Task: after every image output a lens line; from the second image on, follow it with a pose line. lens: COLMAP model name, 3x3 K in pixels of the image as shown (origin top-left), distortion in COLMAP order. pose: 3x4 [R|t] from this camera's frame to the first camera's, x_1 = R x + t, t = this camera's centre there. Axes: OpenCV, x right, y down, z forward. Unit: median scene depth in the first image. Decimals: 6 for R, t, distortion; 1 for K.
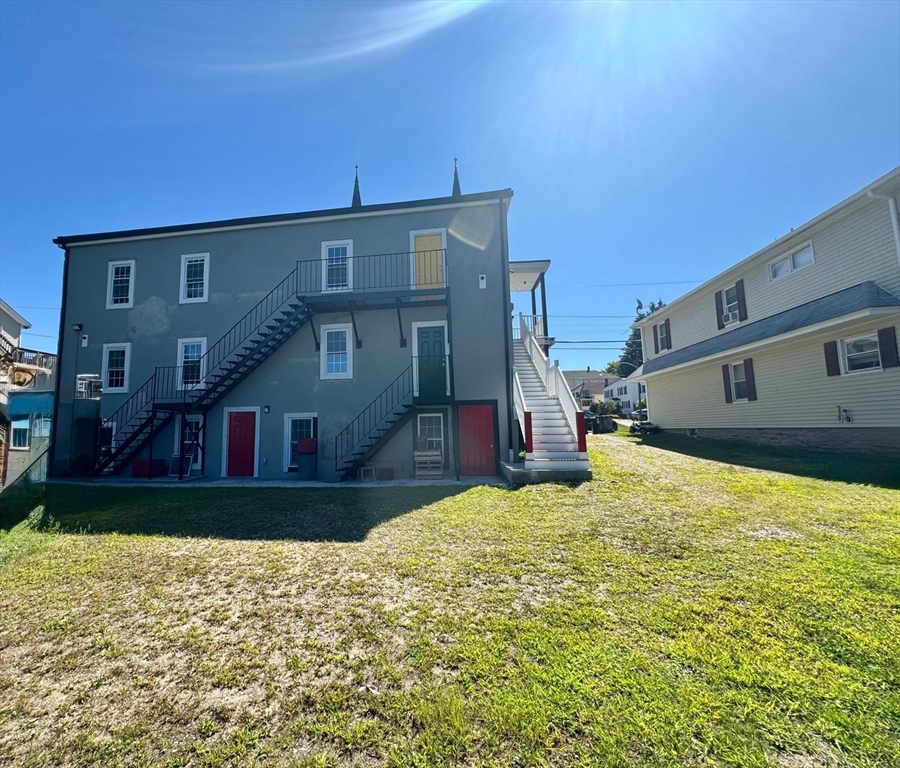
lens RADIAL K [[407.6, 0, 386.7], [0, 407.6, 385.4], [0, 0, 1]] dist [-0.001258, 0.000319]
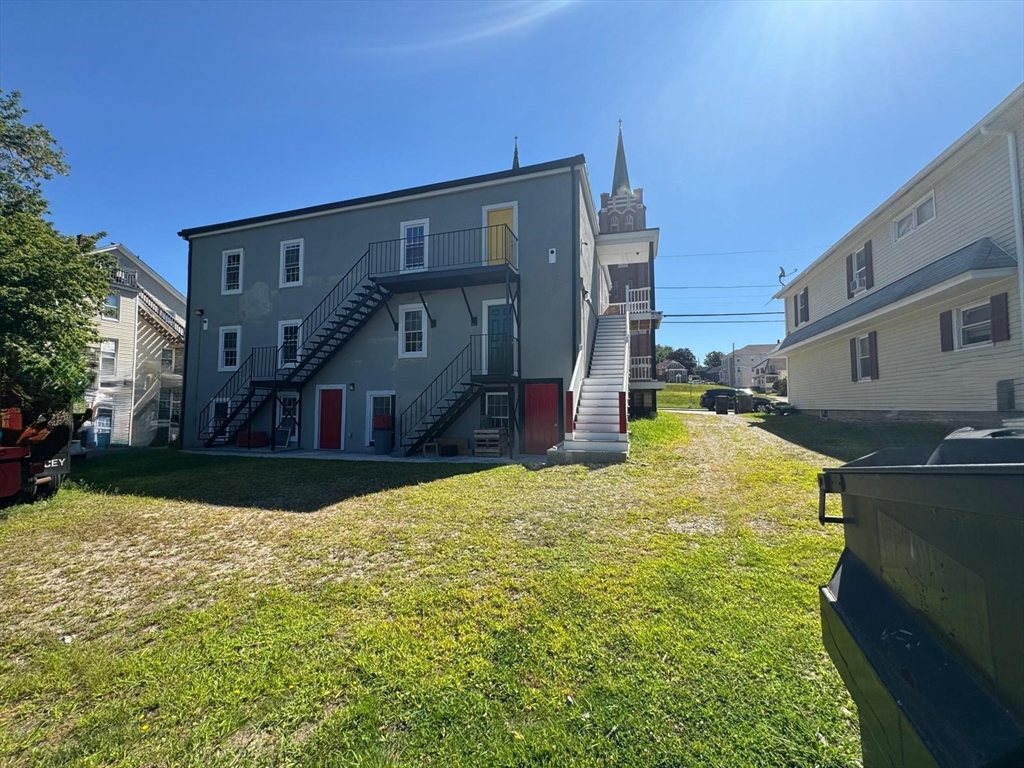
lens RADIAL K [[406.5, 0, 512.0], [0, 406.5, 384.0], [0, 0, 1]] dist [-0.001356, 0.000230]
pose [[0.989853, 0.003801, -0.142043, 0.270257], [0.004164, 0.998437, 0.055734, -0.005535], [0.142033, -0.055760, 0.988290, 0.017572]]
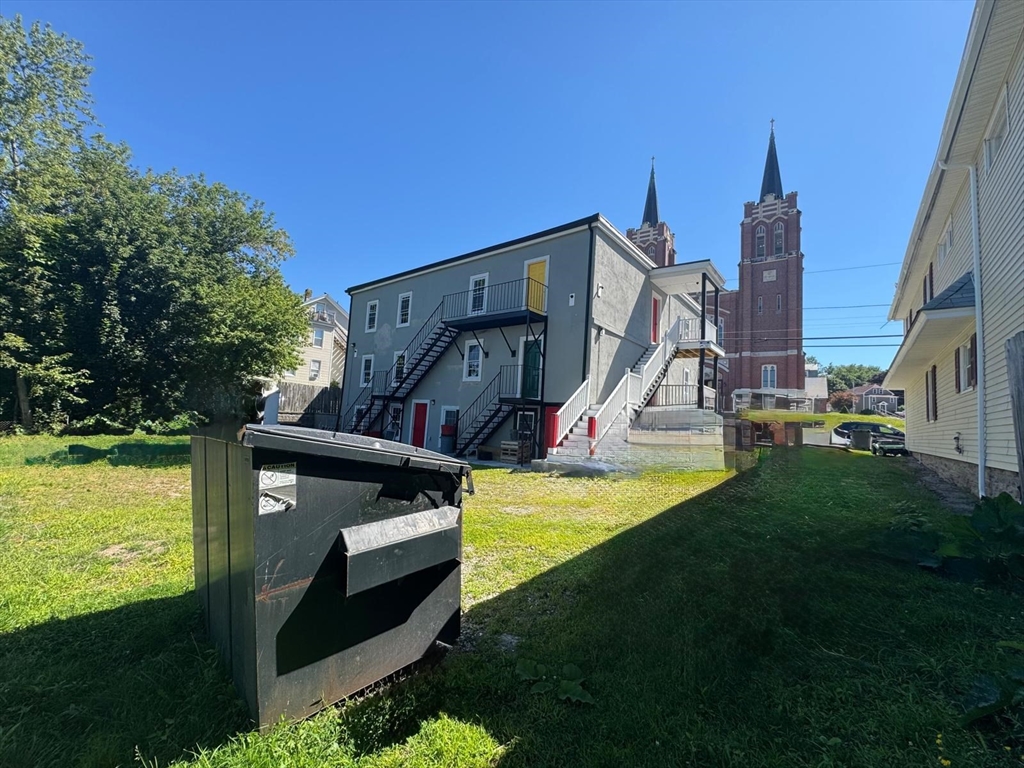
lens RADIAL K [[406.5, 0, 512.0], [0, 406.5, 384.0], [0, 0, 1]] dist [-0.001356, 0.000230]
pose [[0.864856, 0.025988, -0.501346, 0.648168], [-0.019233, 0.999641, 0.018640, -0.034417], [0.501651, -0.006478, 0.865046, -0.072826]]
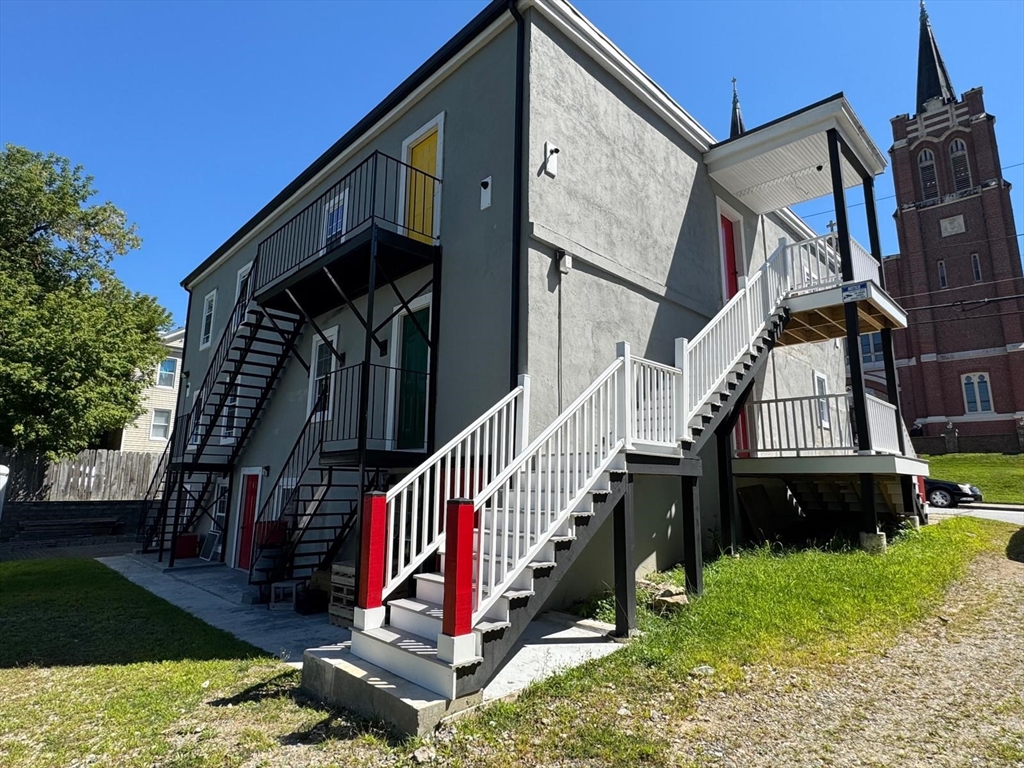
lens RADIAL K [[551.3, 0, 512.0], [0, 551.3, 384.0], [0, 0, 1]] dist [-0.001103, -0.001061]
pose [[0.799625, -0.085222, -0.594421, 0.586749], [0.043682, 0.995511, -0.083964, 0.009608], [0.598909, 0.041174, 0.799758, 0.519127]]
